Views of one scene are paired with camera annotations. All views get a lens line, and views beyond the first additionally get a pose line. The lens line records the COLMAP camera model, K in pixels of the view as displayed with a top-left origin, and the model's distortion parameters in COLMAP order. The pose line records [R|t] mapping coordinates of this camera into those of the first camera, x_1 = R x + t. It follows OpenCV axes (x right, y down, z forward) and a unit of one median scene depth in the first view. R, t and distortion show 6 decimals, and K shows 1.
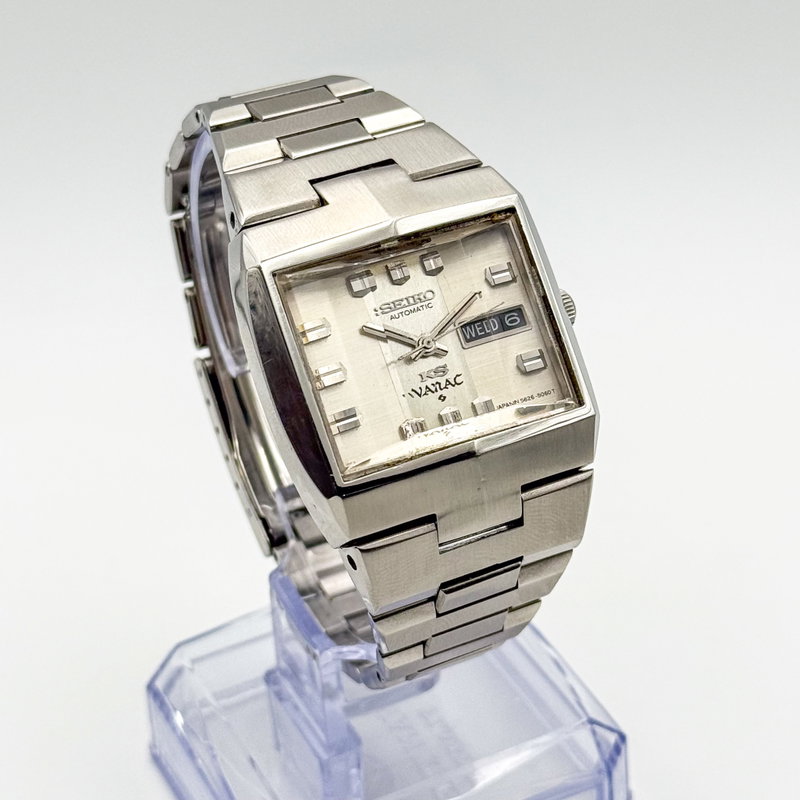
lens RADIAL K [[2188.2, 0, 400.0], [0, 2188.2, 400.0], [0, 0, 1]] dist [-0.038458, -0.571258]
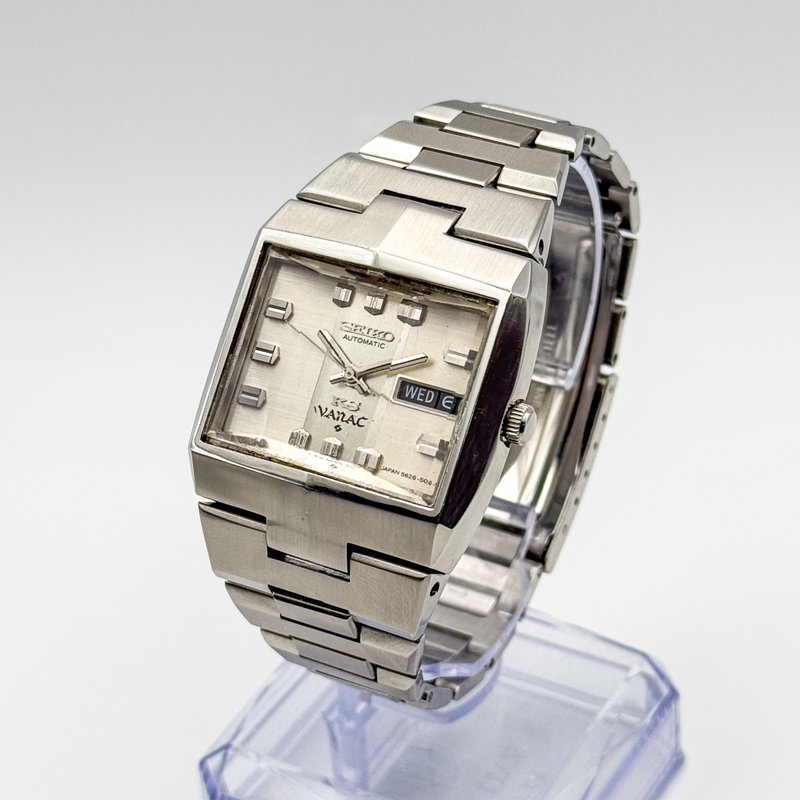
lens RADIAL K [[2188.2, 0, 400.0], [0, 2188.2, 400.0], [0, 0, 1]] dist [-0.038458, -0.571258]
pose [[0.573044, 0.476612, -0.666680, 0.689263], [-0.447696, 0.863441, 0.232461, -0.254838], [0.686432, 0.165260, 0.708166, 0.288625]]
